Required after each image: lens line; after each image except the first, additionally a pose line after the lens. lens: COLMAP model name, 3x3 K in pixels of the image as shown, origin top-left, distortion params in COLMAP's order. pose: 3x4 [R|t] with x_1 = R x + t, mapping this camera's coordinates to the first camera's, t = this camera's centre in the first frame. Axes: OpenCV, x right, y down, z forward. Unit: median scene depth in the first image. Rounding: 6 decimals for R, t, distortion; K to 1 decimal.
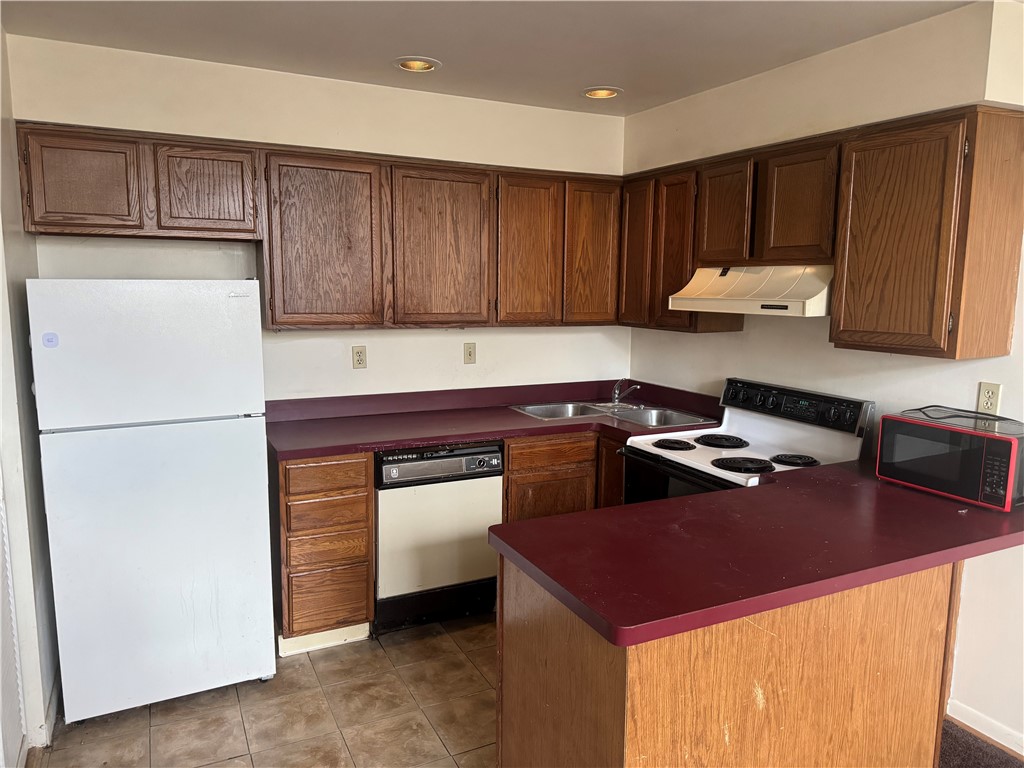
lens RADIAL K [[746.3, 0, 508.2], [0, 746.3, 382.4], [0, 0, 1]] dist [0.068132, -0.081064]
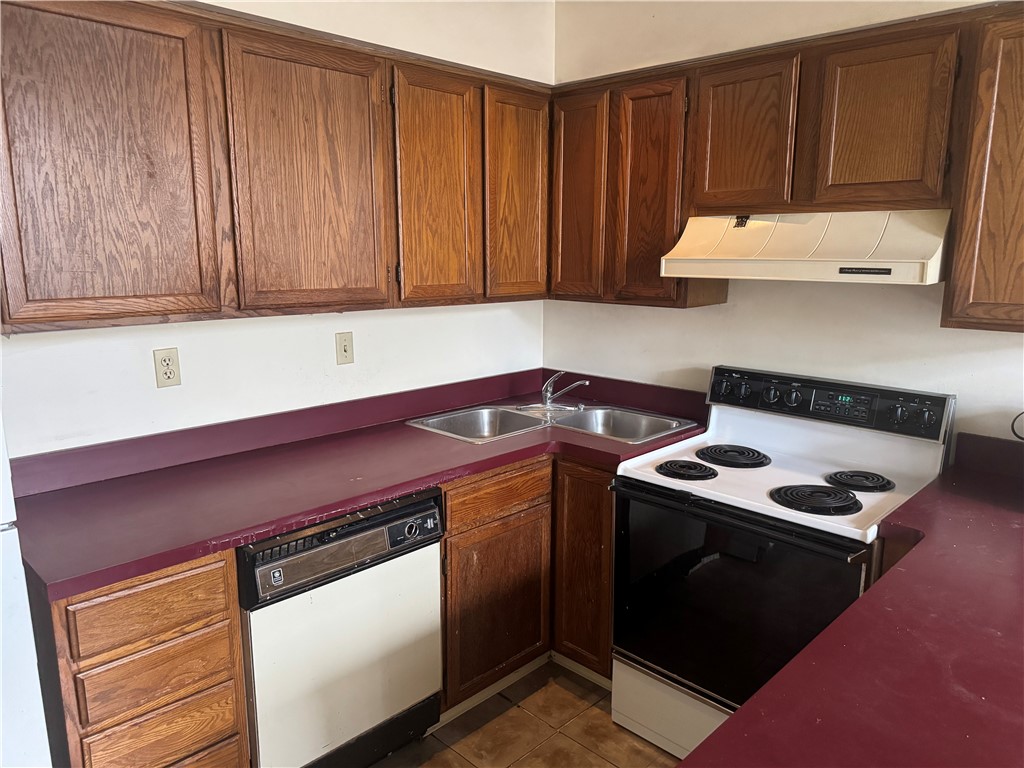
lens RADIAL K [[746.3, 0, 516.0], [0, 746.3, 382.4], [0, 0, 1]] dist [0.068132, -0.081064]
pose [[0.942228, -0.068635, 0.327864, -0.154790], [0.051610, 0.996842, 0.060360, -0.049464], [-0.330971, -0.039952, 0.942795, 0.394028]]
